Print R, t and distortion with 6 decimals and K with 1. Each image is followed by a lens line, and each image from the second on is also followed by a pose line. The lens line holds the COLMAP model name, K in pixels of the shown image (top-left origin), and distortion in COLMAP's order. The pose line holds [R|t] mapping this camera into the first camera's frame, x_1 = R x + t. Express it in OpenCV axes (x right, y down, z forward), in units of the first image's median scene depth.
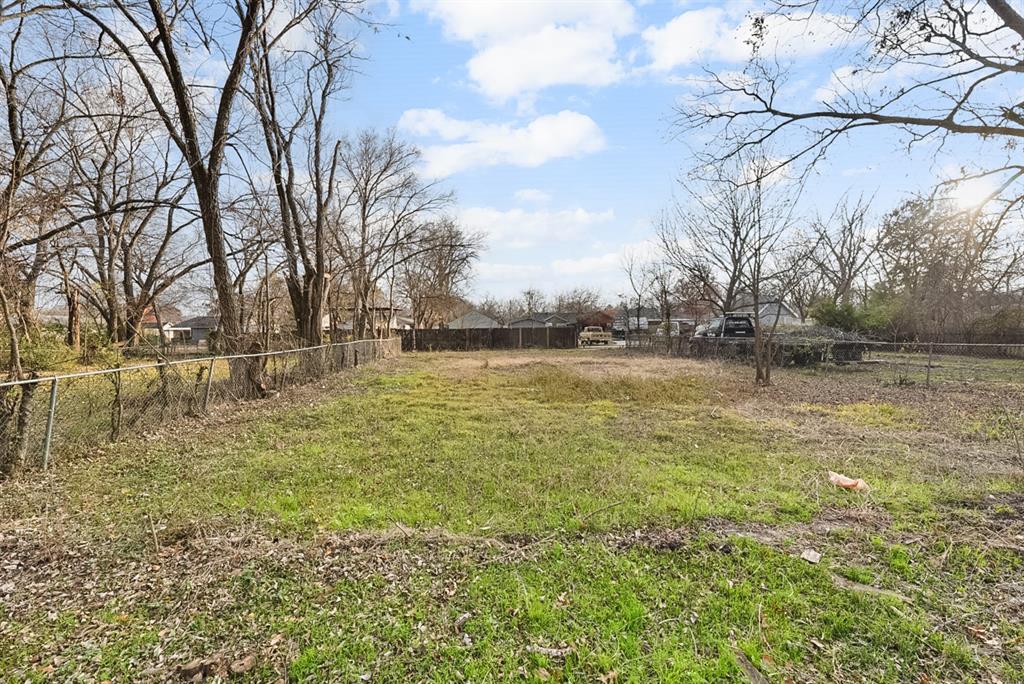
lens RADIAL K [[423.1, 0, 513.4], [0, 423.1, 346.5], [0, 0, 1]] dist [-0.000898, 0.000513]
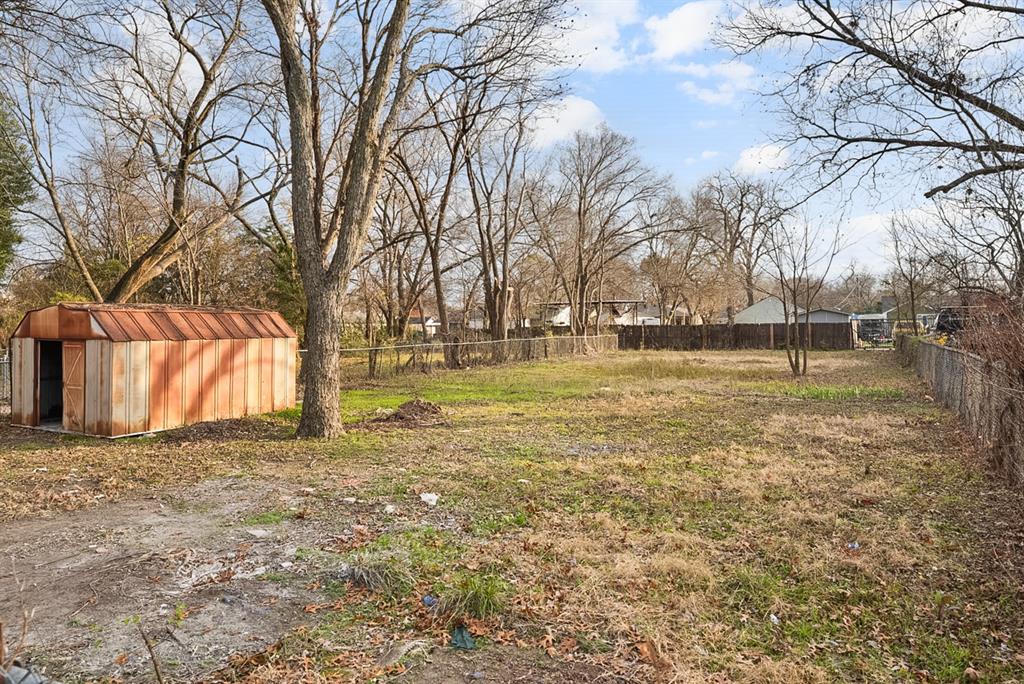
lens RADIAL K [[666.8, 0, 510.4], [0, 666.8, 337.5], [0, 0, 1]] dist [-0.001926, -0.000743]
pose [[0.840683, 0.007993, -0.541468, 0.425058], [-0.016783, 0.999795, -0.011299, 0.007843], [0.541267, 0.018587, 0.840645, -0.472853]]
